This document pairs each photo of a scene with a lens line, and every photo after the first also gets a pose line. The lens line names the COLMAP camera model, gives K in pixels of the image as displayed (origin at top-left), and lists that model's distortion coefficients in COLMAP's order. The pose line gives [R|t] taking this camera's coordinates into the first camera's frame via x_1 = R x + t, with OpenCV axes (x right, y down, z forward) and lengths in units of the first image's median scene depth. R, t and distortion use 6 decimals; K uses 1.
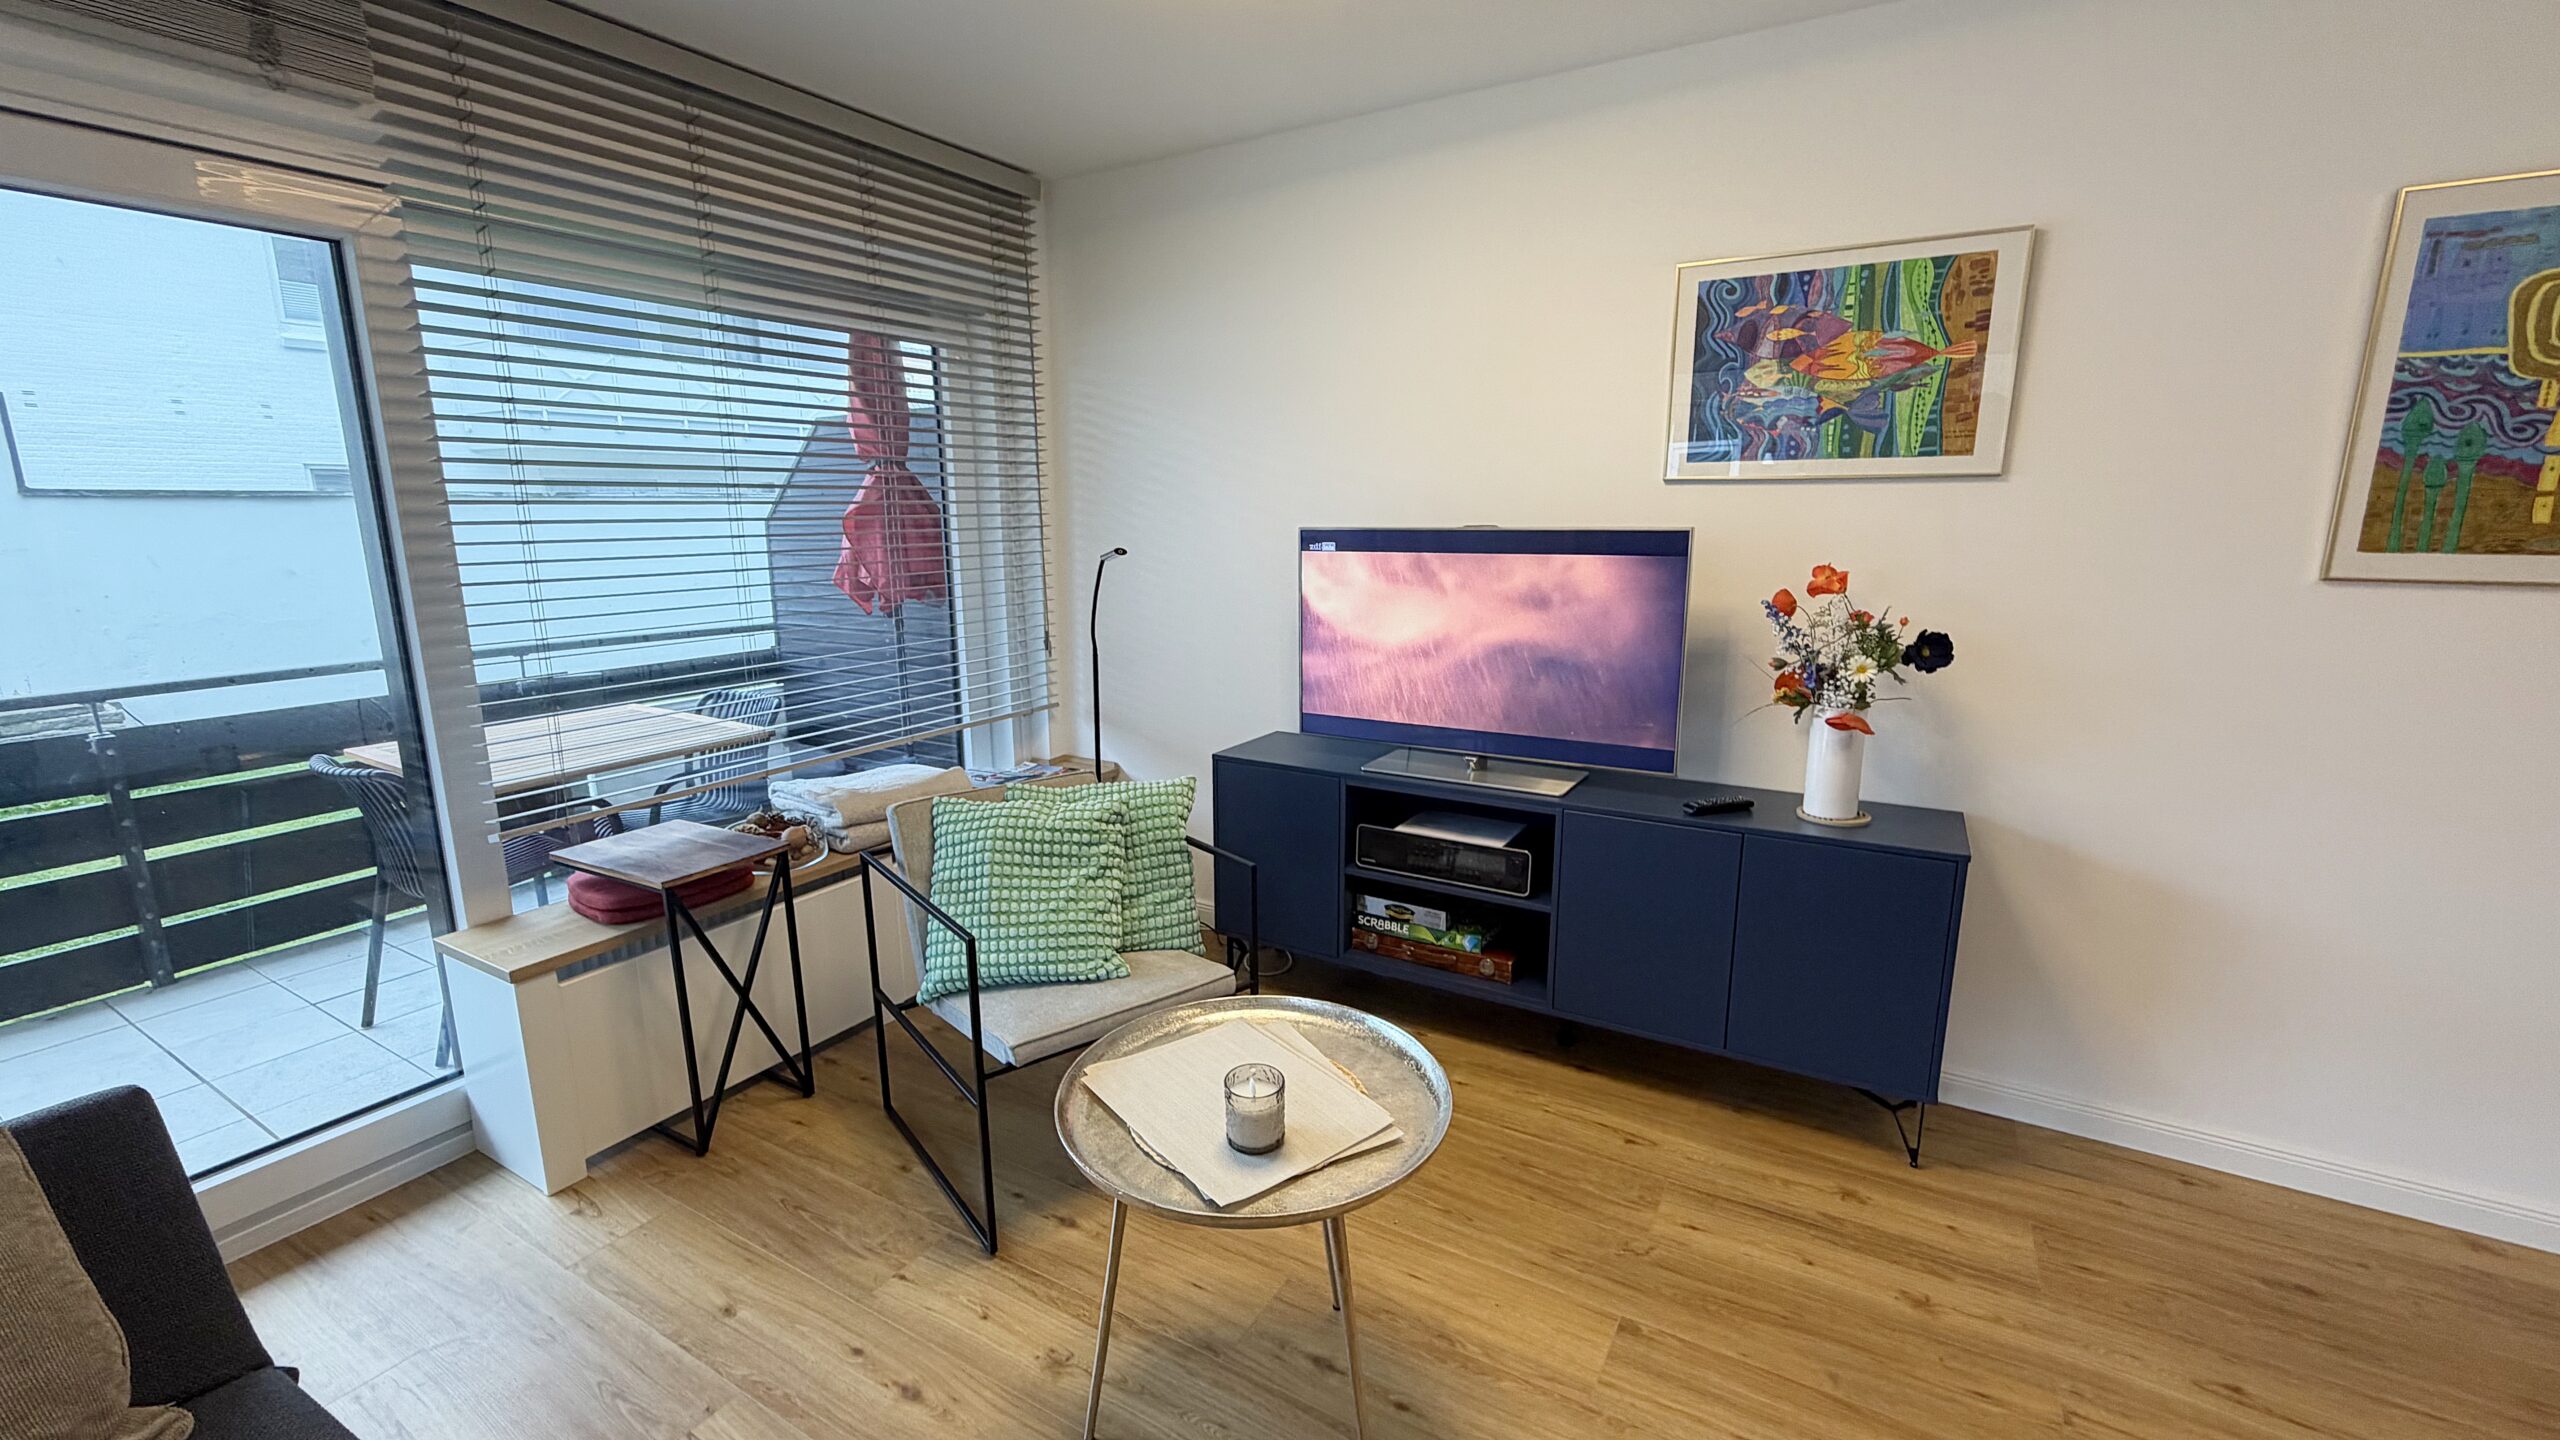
lens RADIAL K [[1023.3, 0, 1217.5], [0, 1023.3, 726.1], [0, 0, 1]] dist [-0.003826, -0.000008]
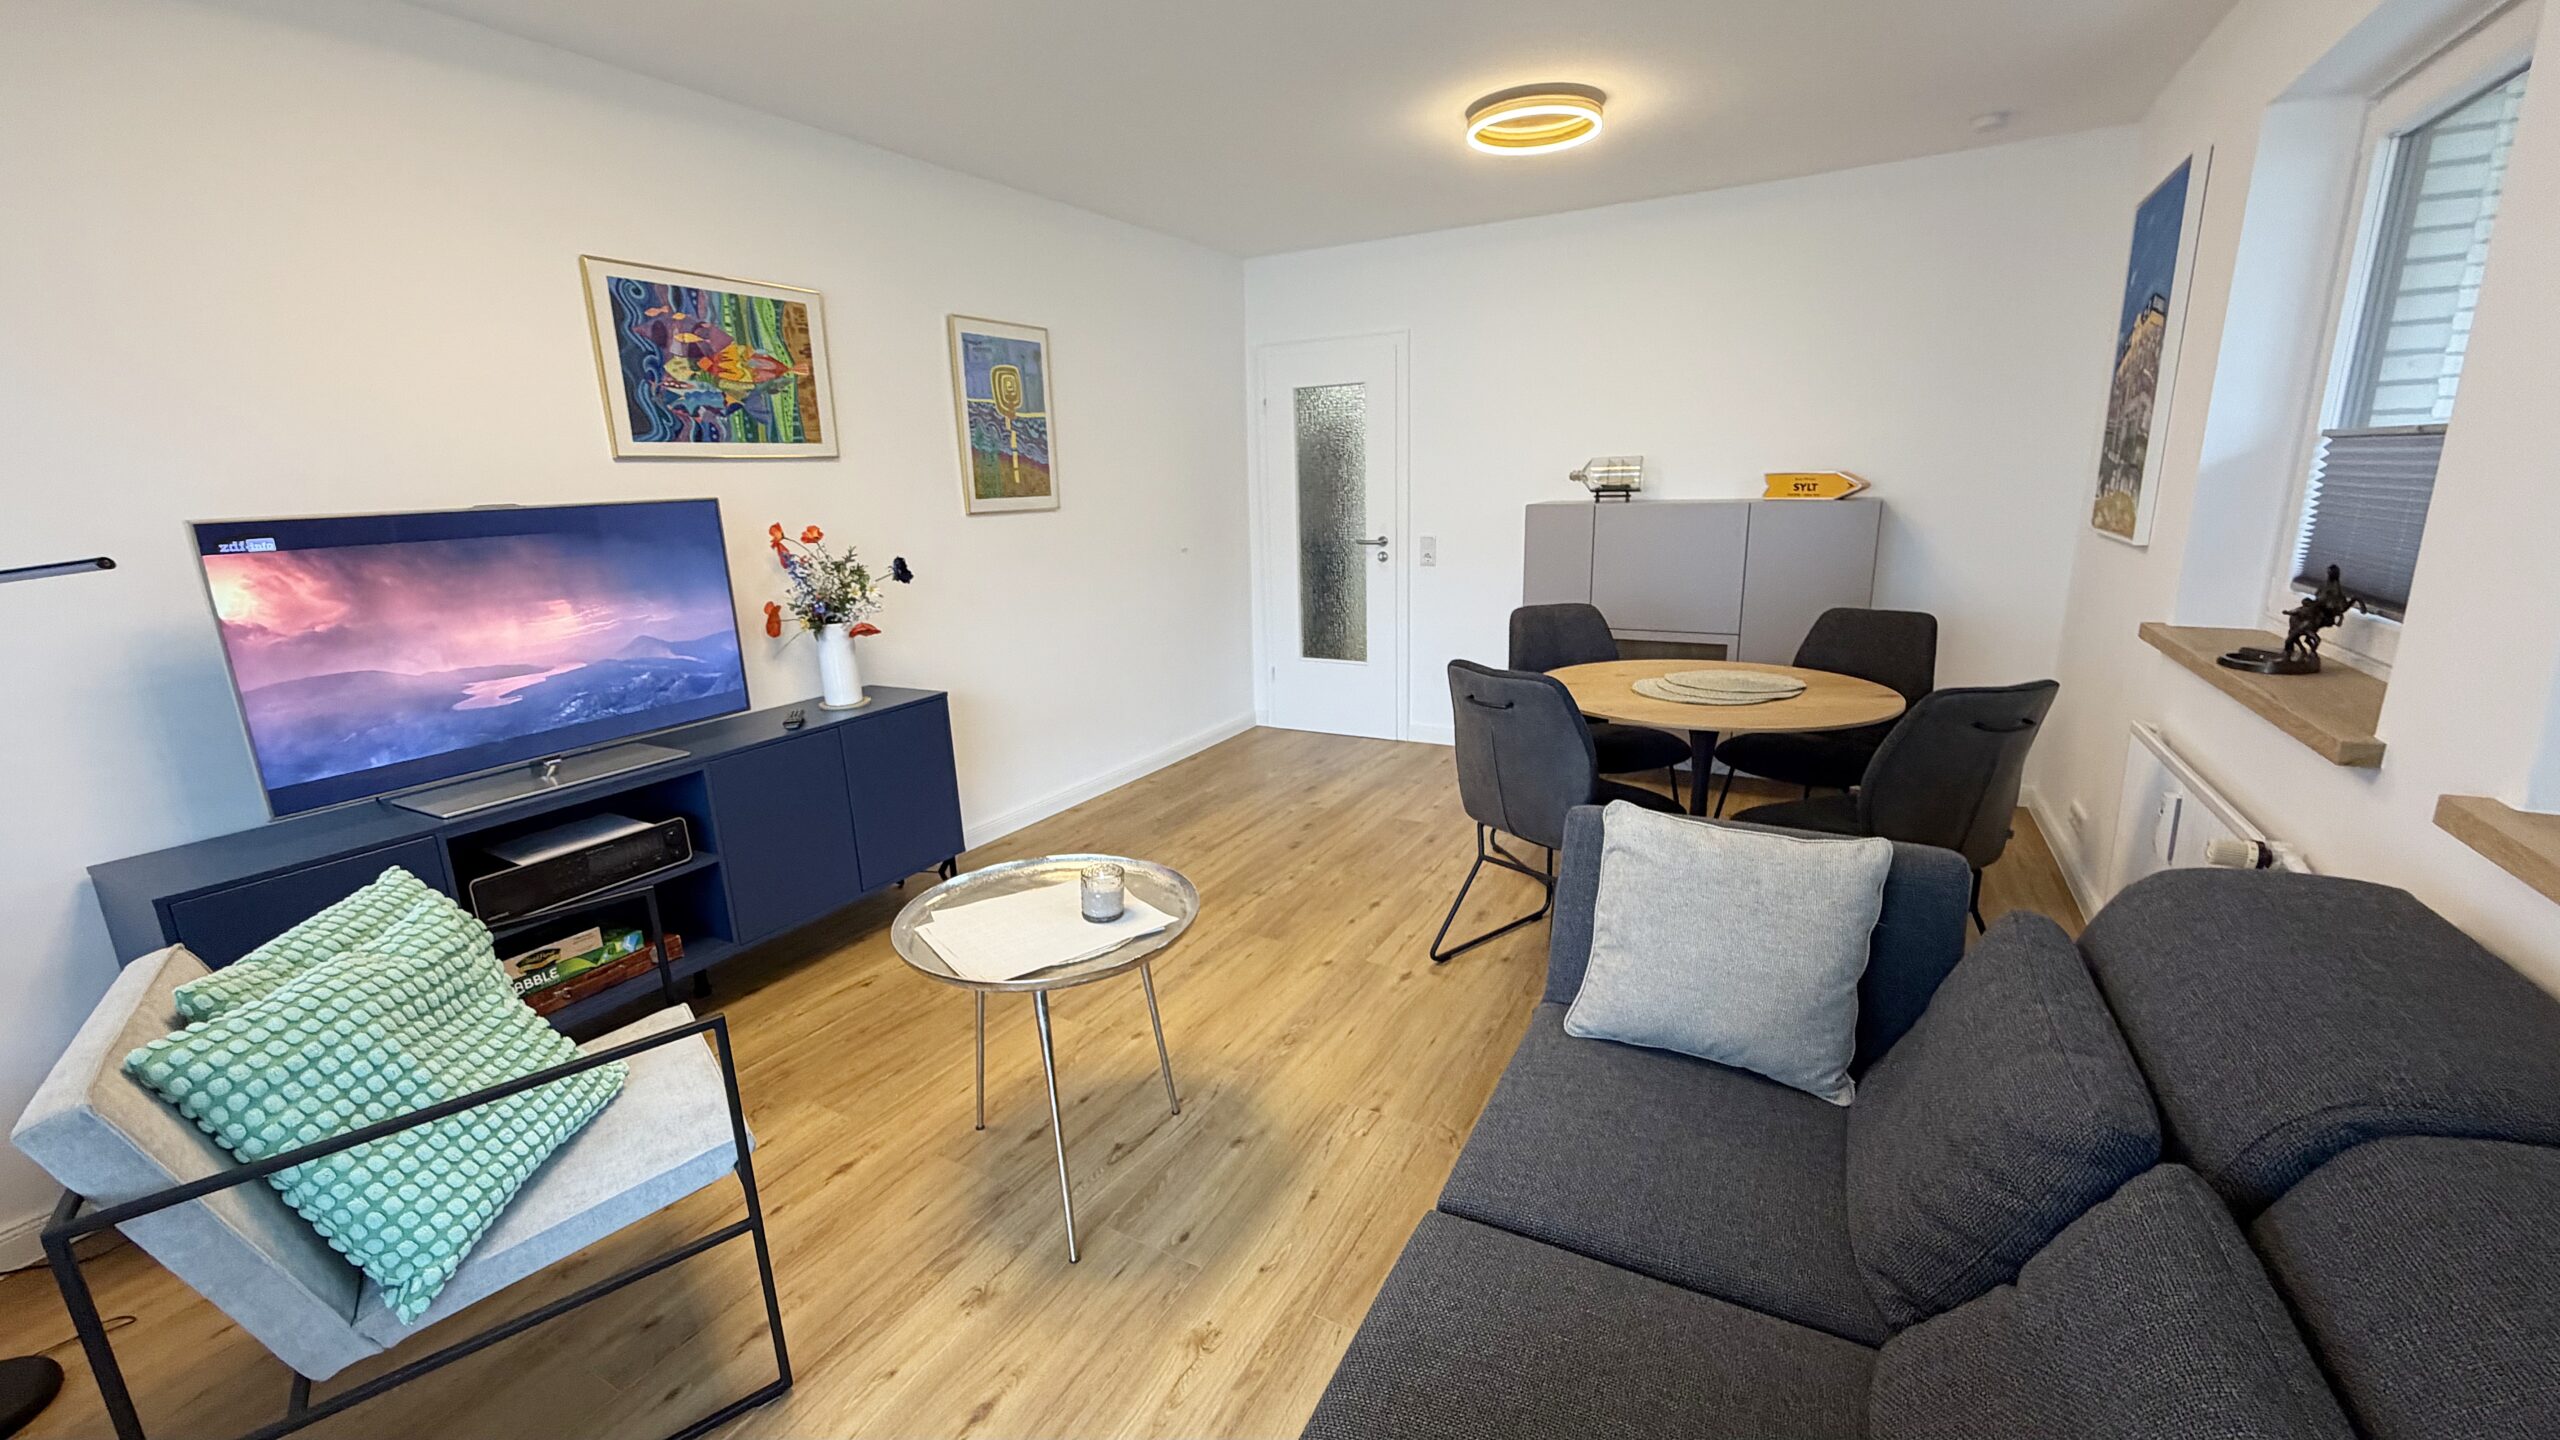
lens RADIAL K [[1023.3, 0, 1276.9], [0, 1023.3, 737.5], [0, 0, 1]] dist [-0.003826, -0.000008]
pose [[-0.032499, -0.243444, 0.969370, -0.763926], [0.238557, 0.939961, 0.244056, -0.066971], [-0.970585, 0.239181, 0.027528, 0.403497]]
